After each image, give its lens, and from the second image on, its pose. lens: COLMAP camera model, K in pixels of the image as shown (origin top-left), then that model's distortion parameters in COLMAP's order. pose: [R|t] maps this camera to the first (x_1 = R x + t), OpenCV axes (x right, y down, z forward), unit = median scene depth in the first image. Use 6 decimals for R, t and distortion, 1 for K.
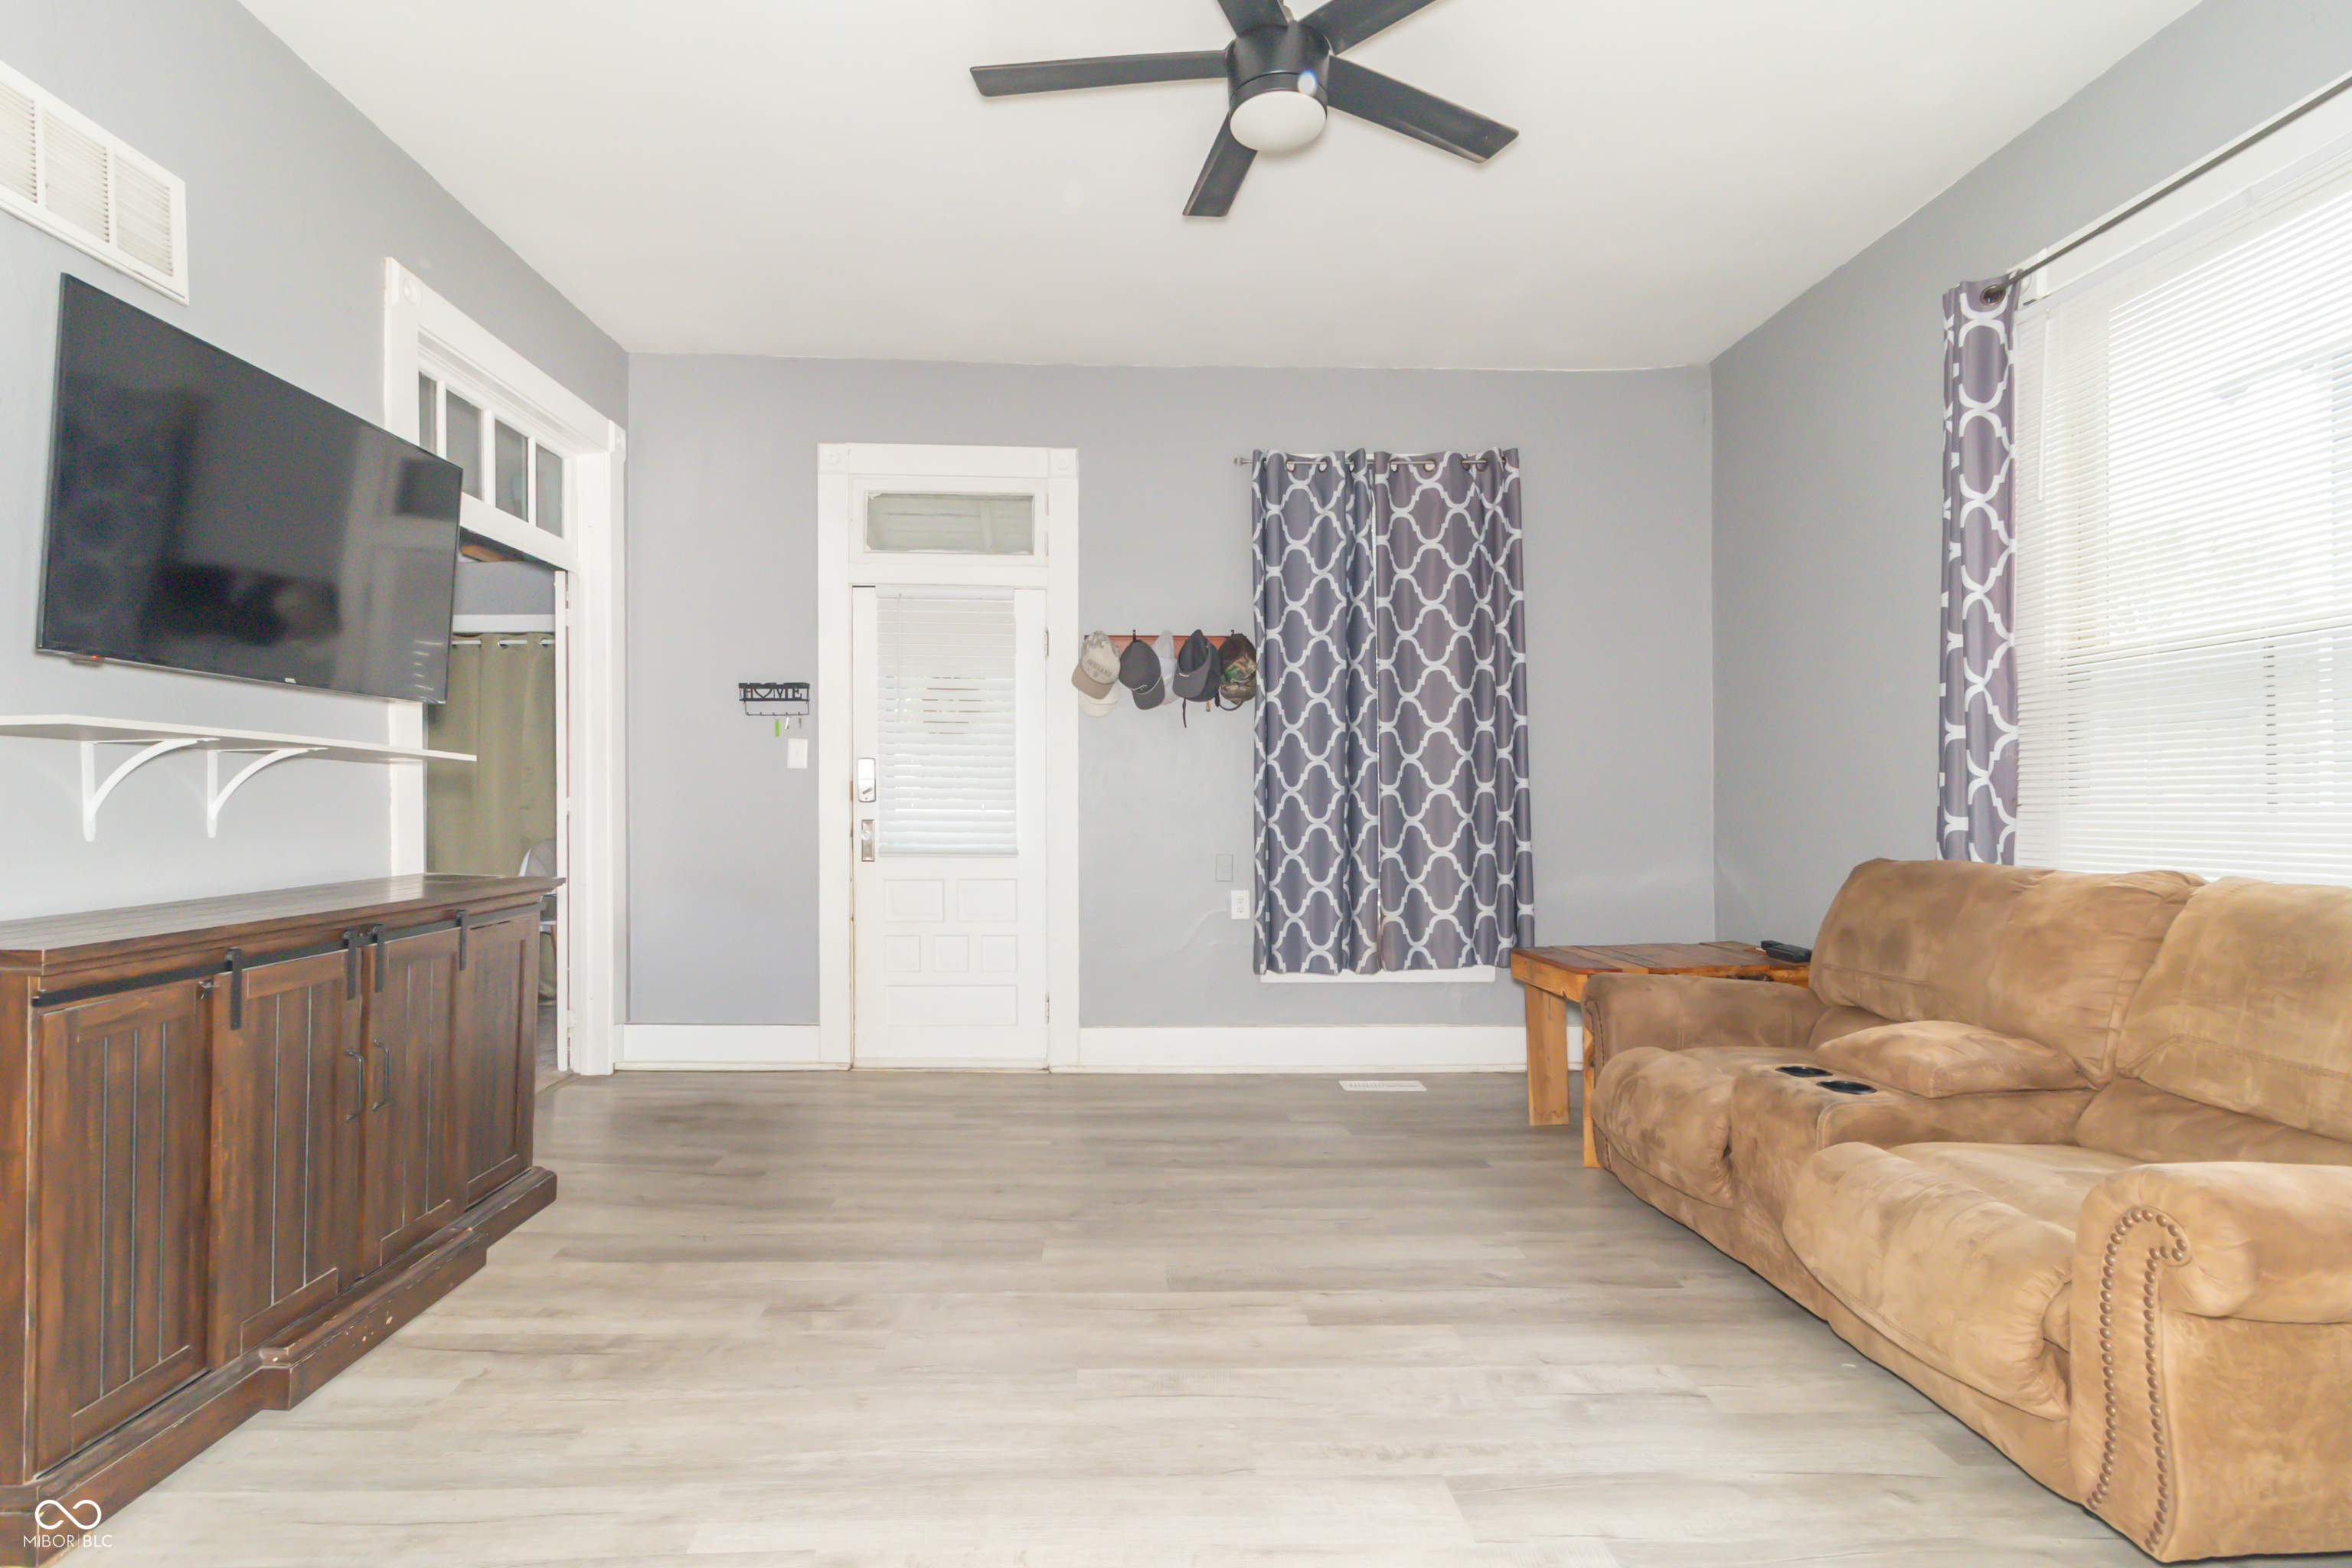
lens RADIAL K [[1118.2, 0, 1132.2], [0, 1118.2, 791.7], [0, 0, 1]] dist [0.003851, 0.000209]
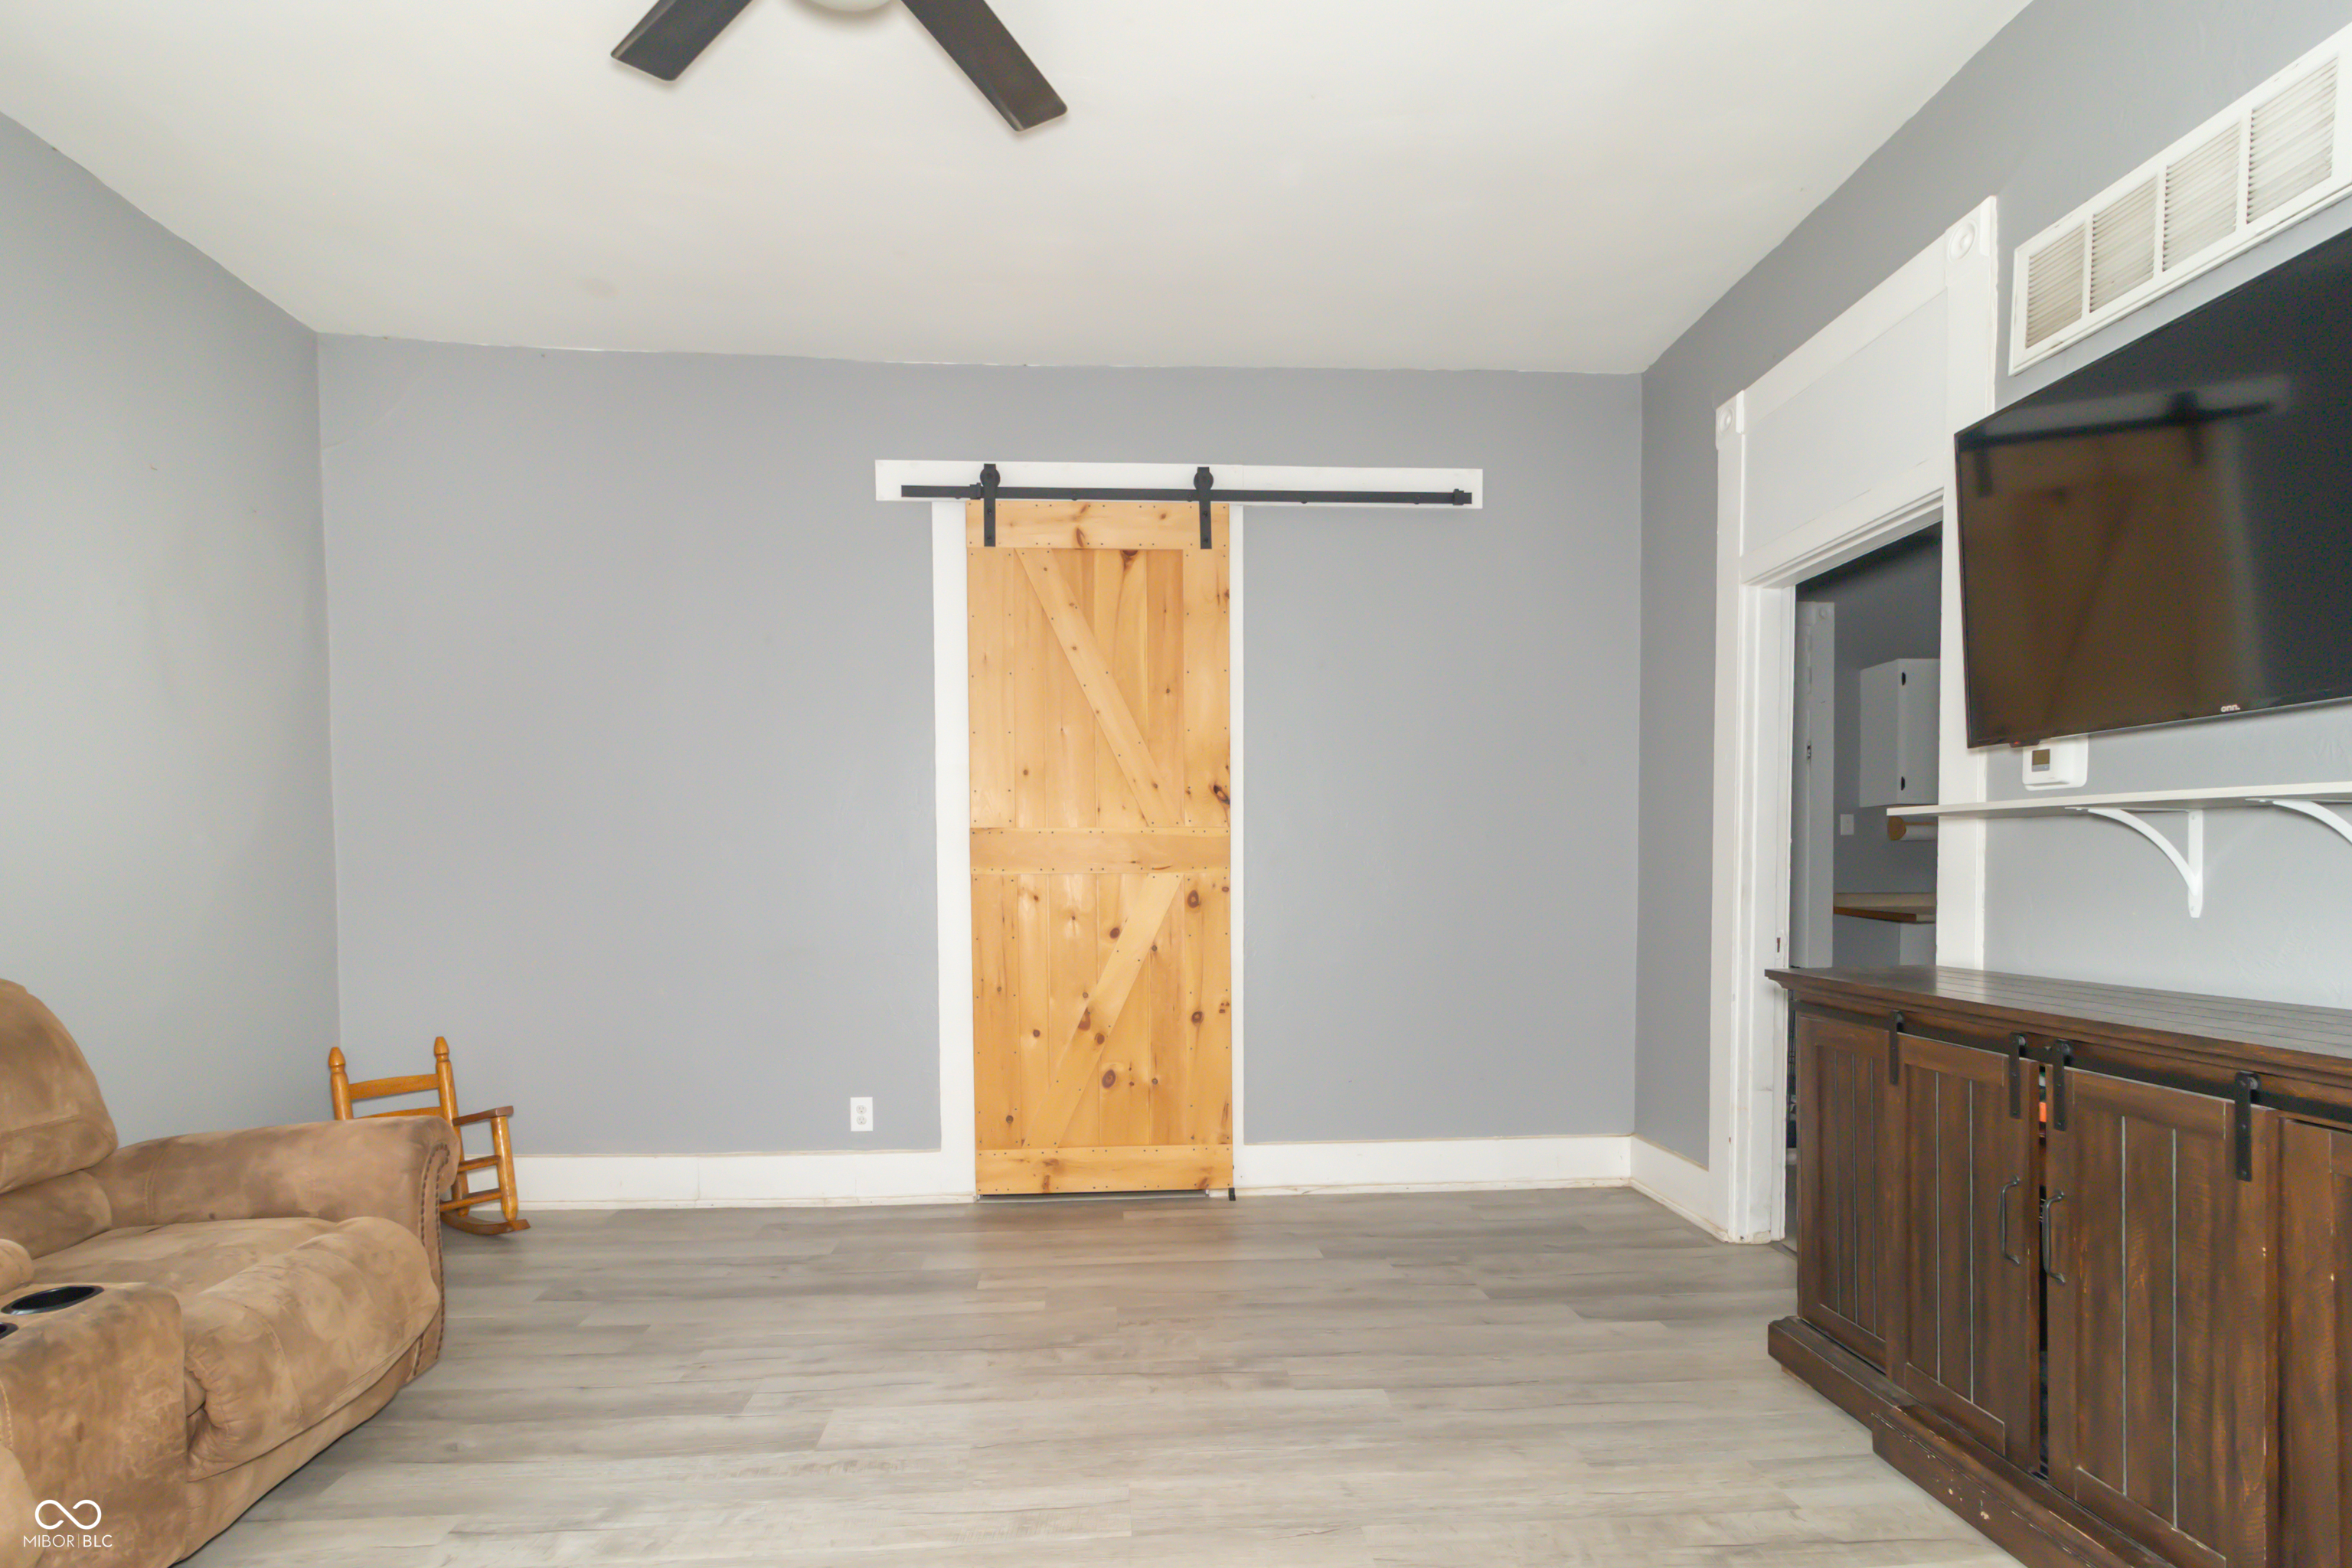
lens RADIAL K [[1128.6, 0, 1169.2], [0, 1128.6, 853.7], [0, 0, 1]] dist [0.001410, 0.000707]
pose [[-0.997892, 0.011078, -0.063939, -0.015265], [0.012374, 0.999725, -0.019920, 0.000384], [0.063701, -0.020669, -0.997755, 1.074767]]
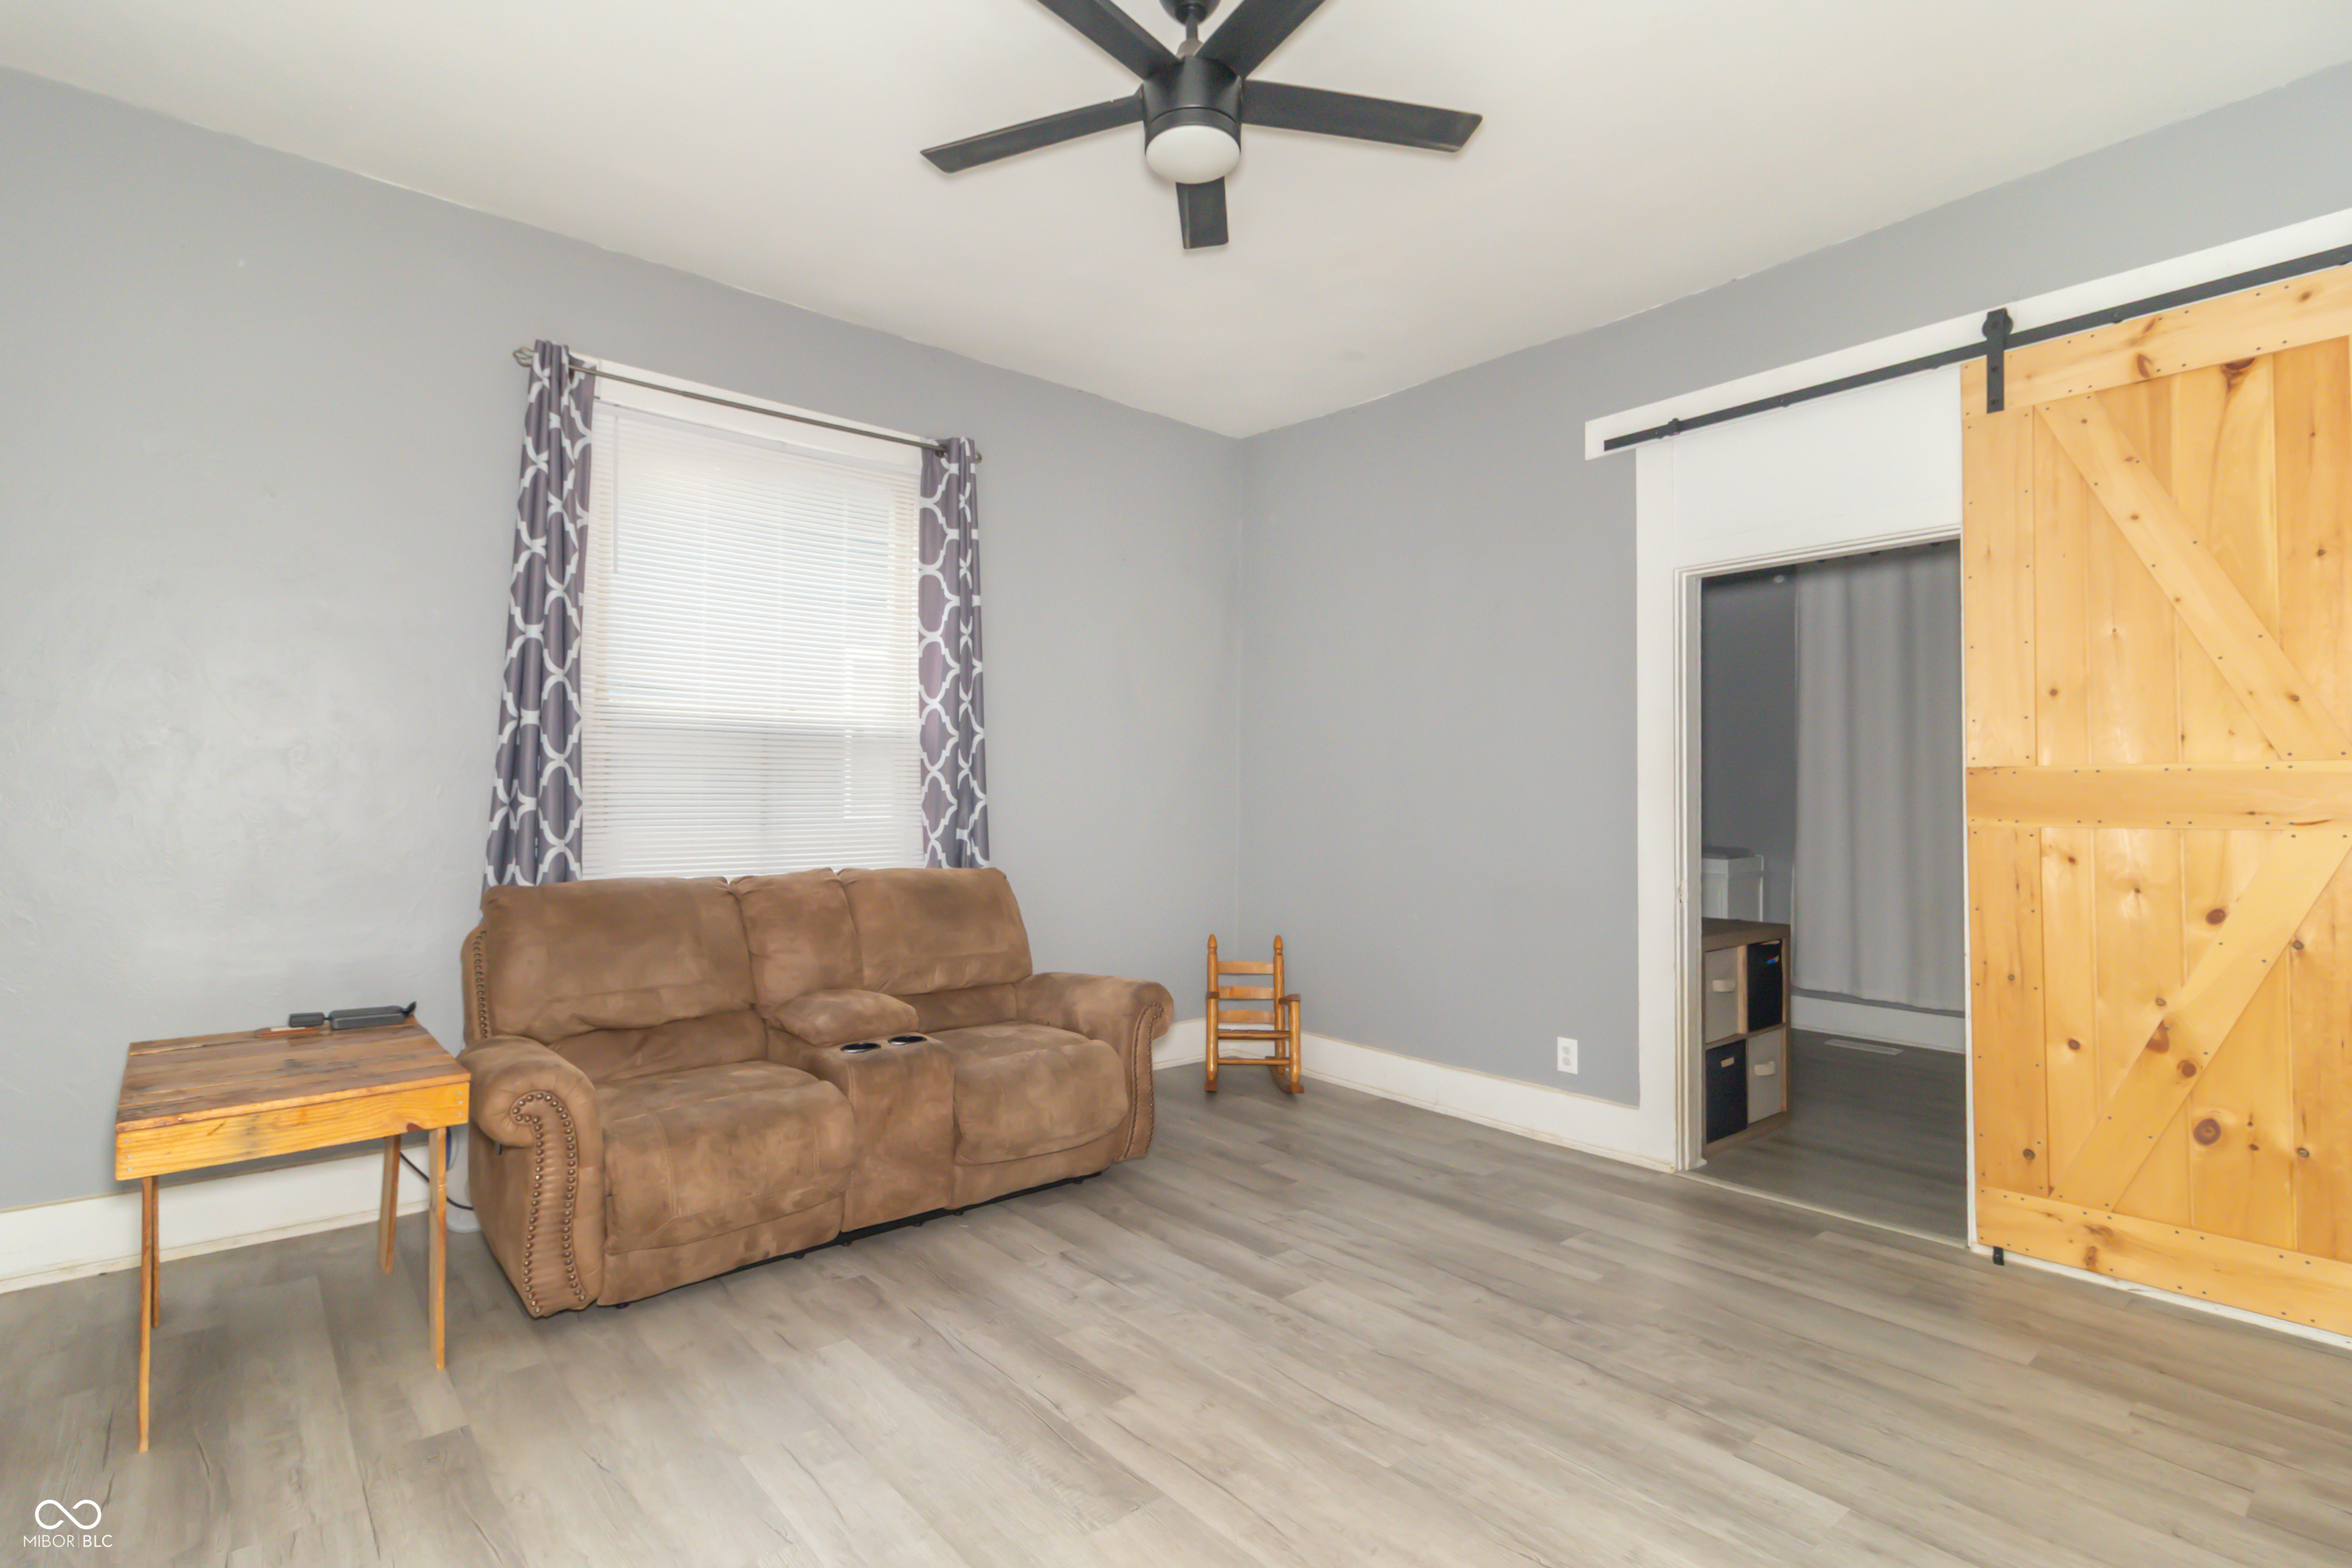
lens RADIAL K [[1143.0, 0, 1170.7], [0, 1143.0, 759.4], [0, 0, 1]] dist [0.002457, 0.000311]
pose [[-0.637662, 0.035444, 0.769501, -0.375382], [-0.006427, 0.998661, -0.051325, -0.001122], [-0.770290, -0.037673, -0.636580, 0.986029]]
